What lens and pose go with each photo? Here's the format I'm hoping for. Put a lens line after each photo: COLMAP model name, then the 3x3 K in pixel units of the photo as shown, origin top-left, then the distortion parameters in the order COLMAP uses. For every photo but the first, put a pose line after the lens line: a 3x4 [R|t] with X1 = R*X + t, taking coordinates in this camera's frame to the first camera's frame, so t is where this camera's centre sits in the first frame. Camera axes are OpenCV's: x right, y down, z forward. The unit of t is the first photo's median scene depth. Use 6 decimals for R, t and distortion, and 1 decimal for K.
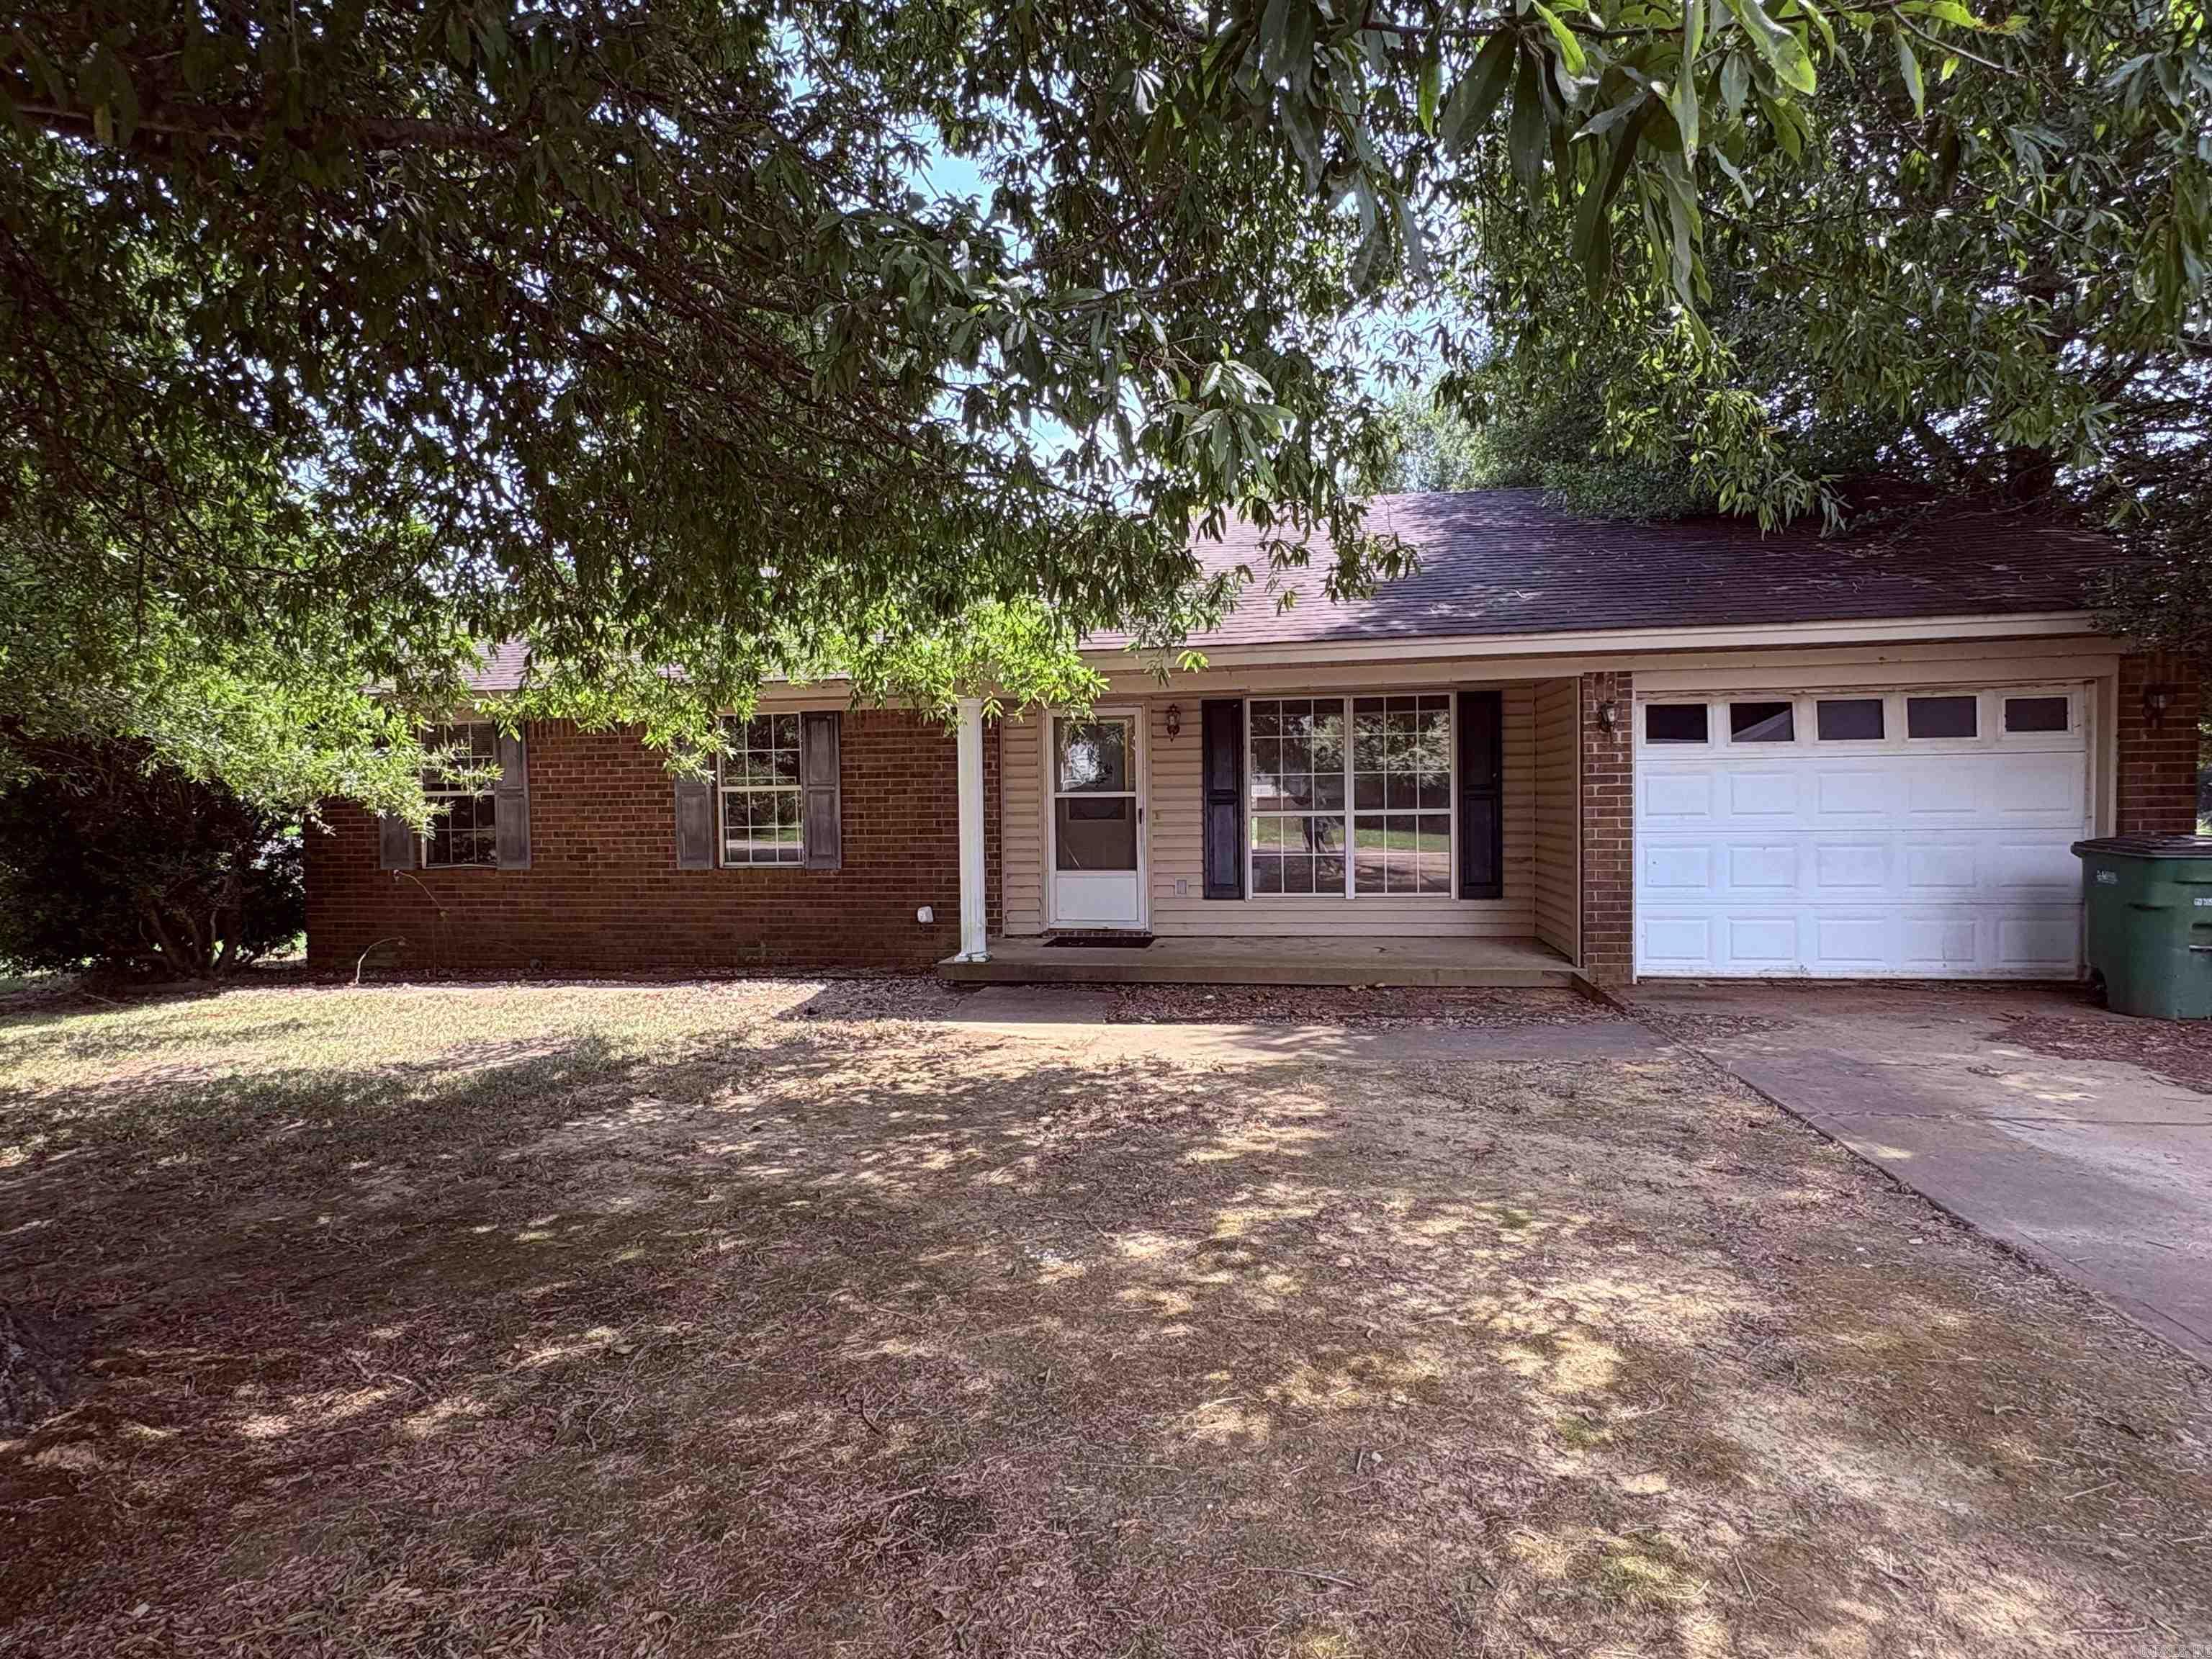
lens RADIAL K [[1148.9, 0, 1106.0], [0, 1148.9, 829.5], [0, 0, 1]] dist [-0.001728, -0.000268]
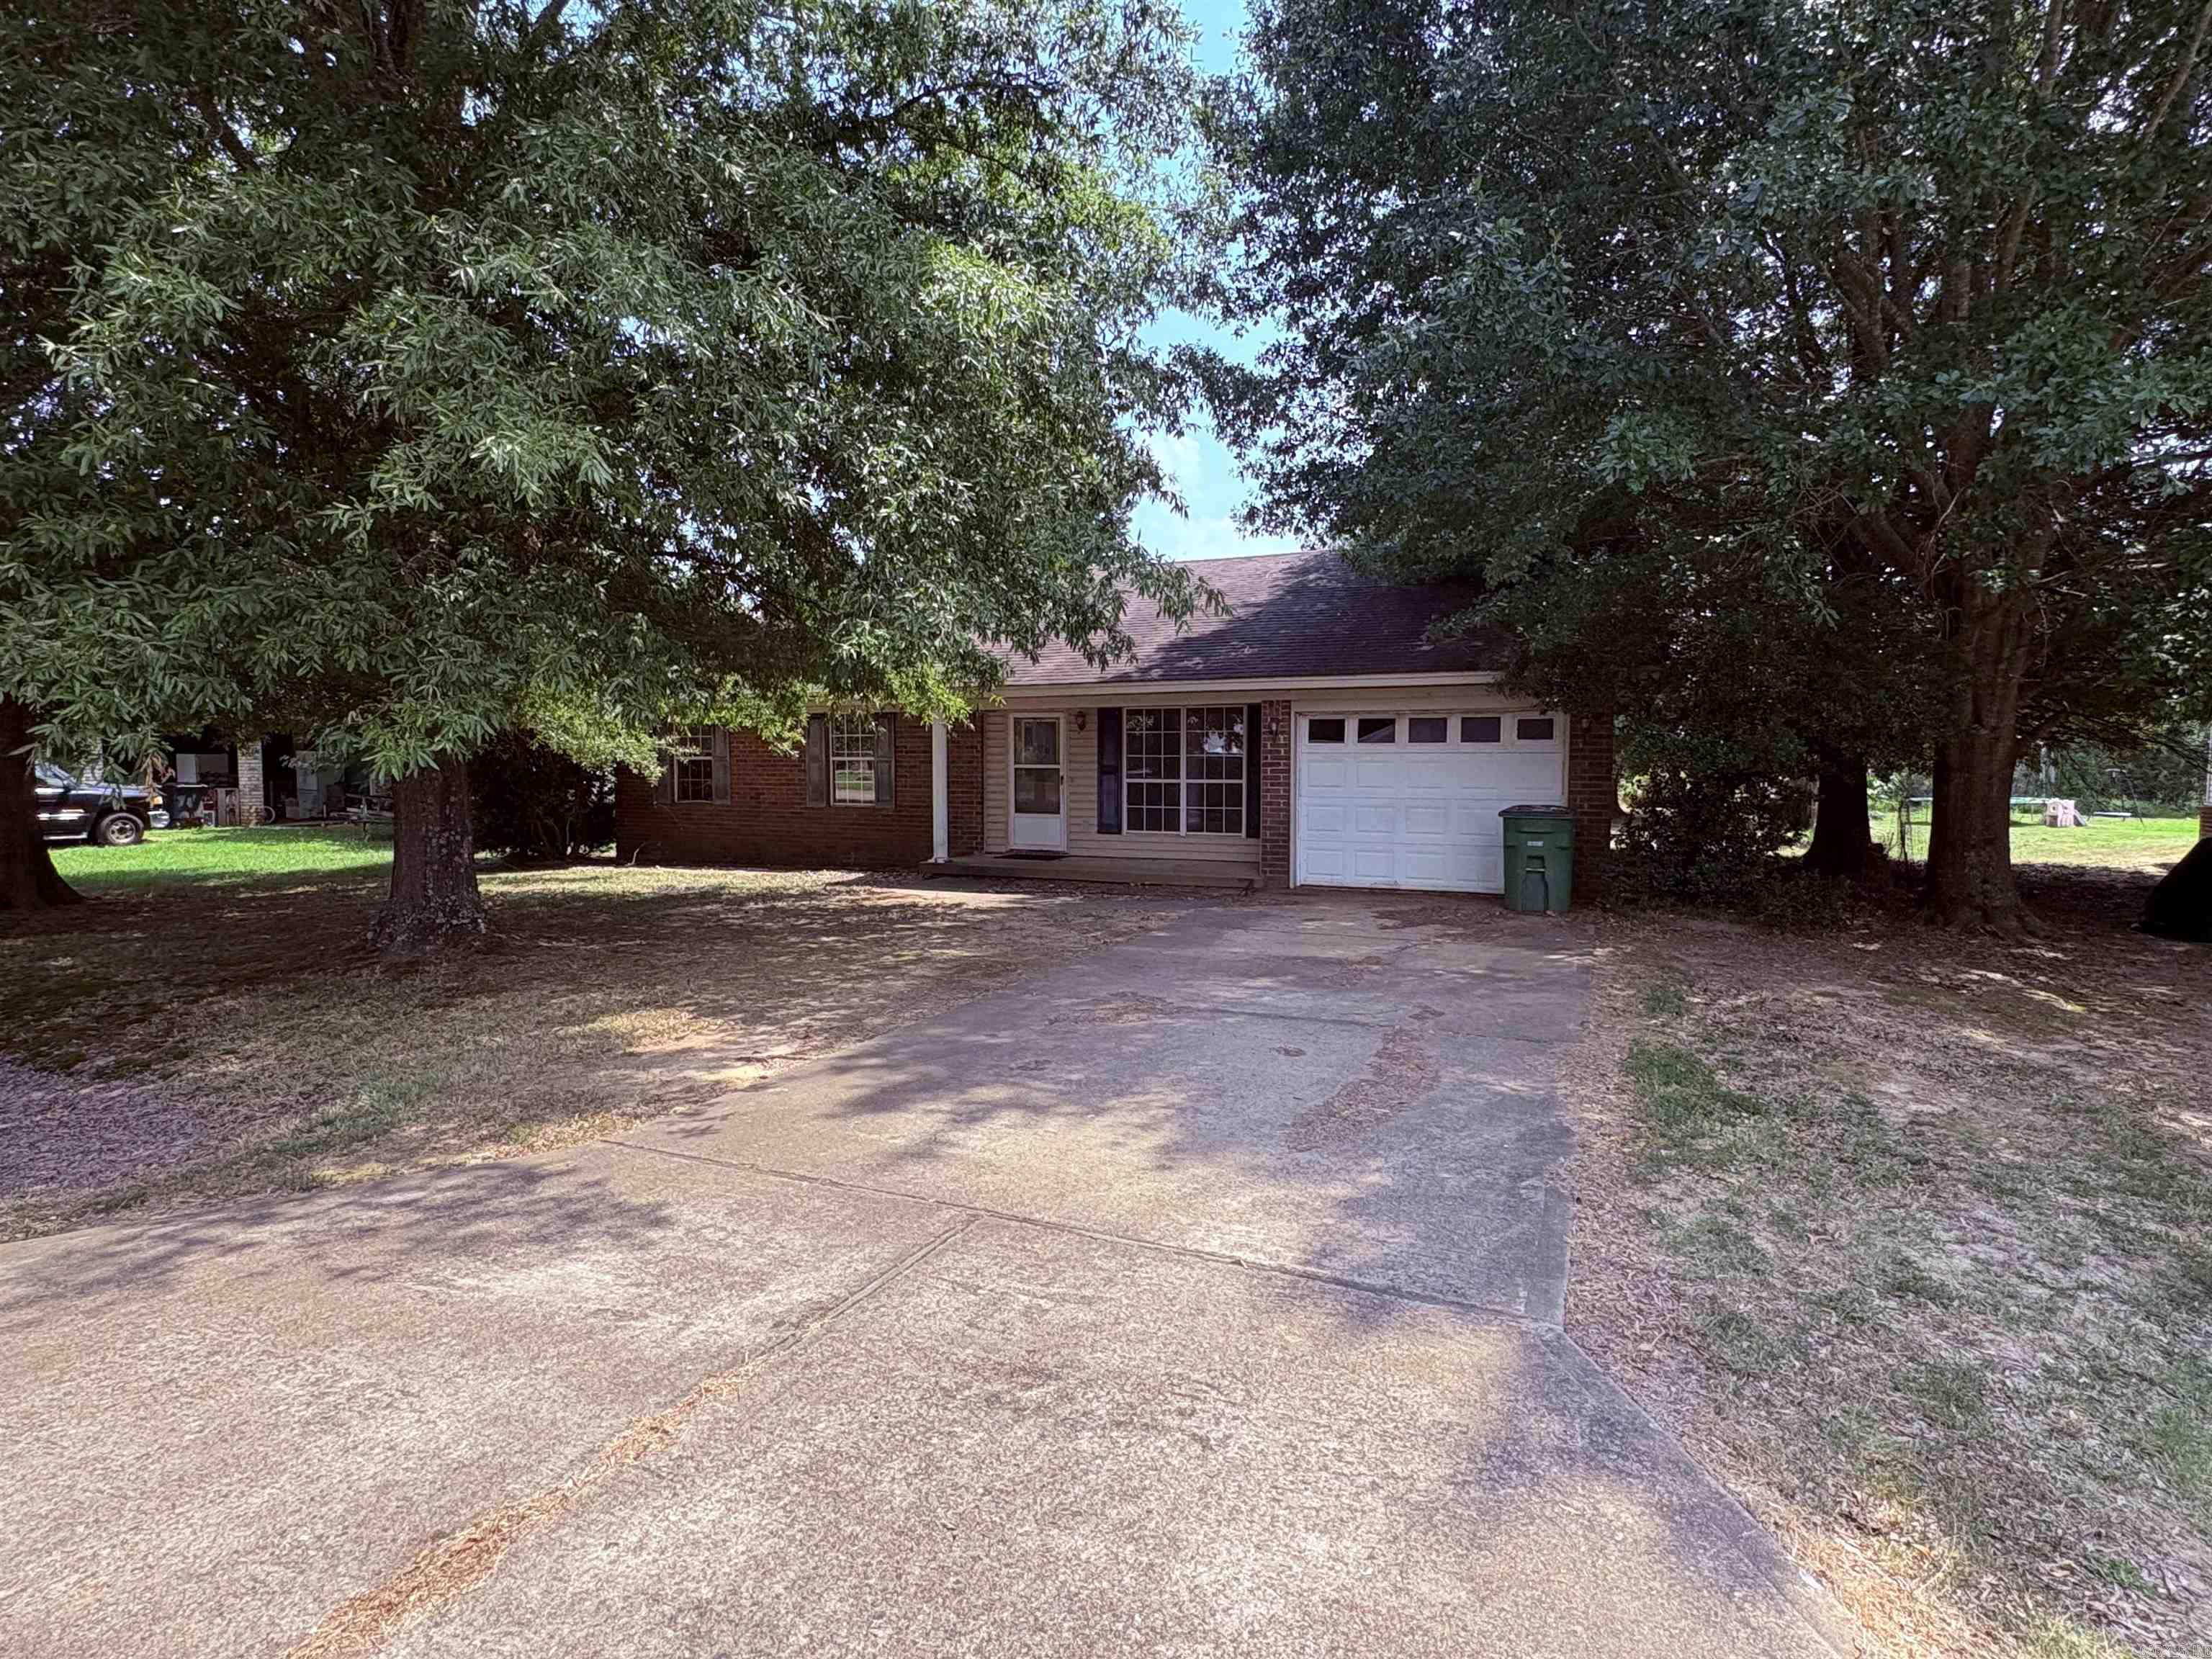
lens RADIAL K [[1148.9, 0, 1106.0], [0, 1148.9, 829.5], [0, 0, 1]] dist [-0.001728, -0.000268]
pose [[0.970276, 0.030700, -0.240047, 0.592438], [-0.021734, 0.998967, 0.039911, -0.010730], [0.241024, -0.033507, 0.969940, -0.674610]]
